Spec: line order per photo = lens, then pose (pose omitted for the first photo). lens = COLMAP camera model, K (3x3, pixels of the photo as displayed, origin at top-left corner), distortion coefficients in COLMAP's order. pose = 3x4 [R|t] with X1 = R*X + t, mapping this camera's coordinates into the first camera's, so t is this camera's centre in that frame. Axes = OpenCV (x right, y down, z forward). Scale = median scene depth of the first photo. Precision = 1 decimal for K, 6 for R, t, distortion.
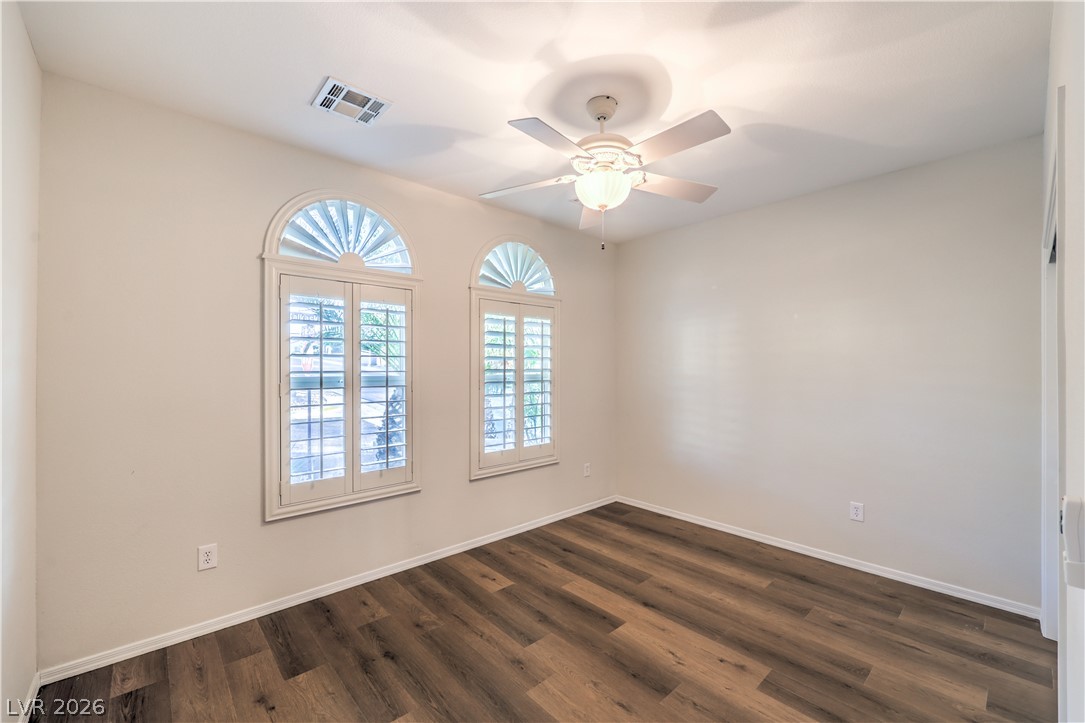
lens RADIAL K [[432.6, 0, 542.5], [0, 432.6, 361.5], [0, 0, 1]] dist [-0.001194, 0.000024]
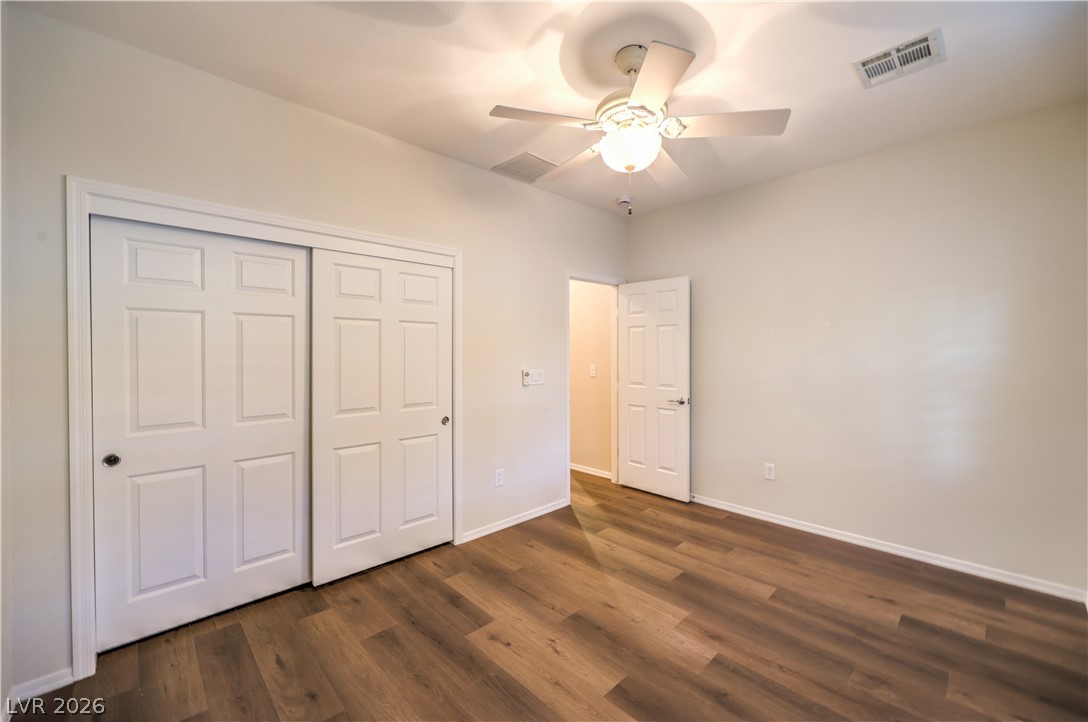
lens RADIAL K [[433.8, 0, 544.0], [0, 433.8, 361.0], [0, 0, 1]] dist [-0.001194, 0.000024]
pose [[-0.999502, 0.003938, -0.031323, 0.355112], [0.003614, 0.999939, 0.010413, 0.045812], [0.031362, 0.010294, -0.999455, 1.929168]]
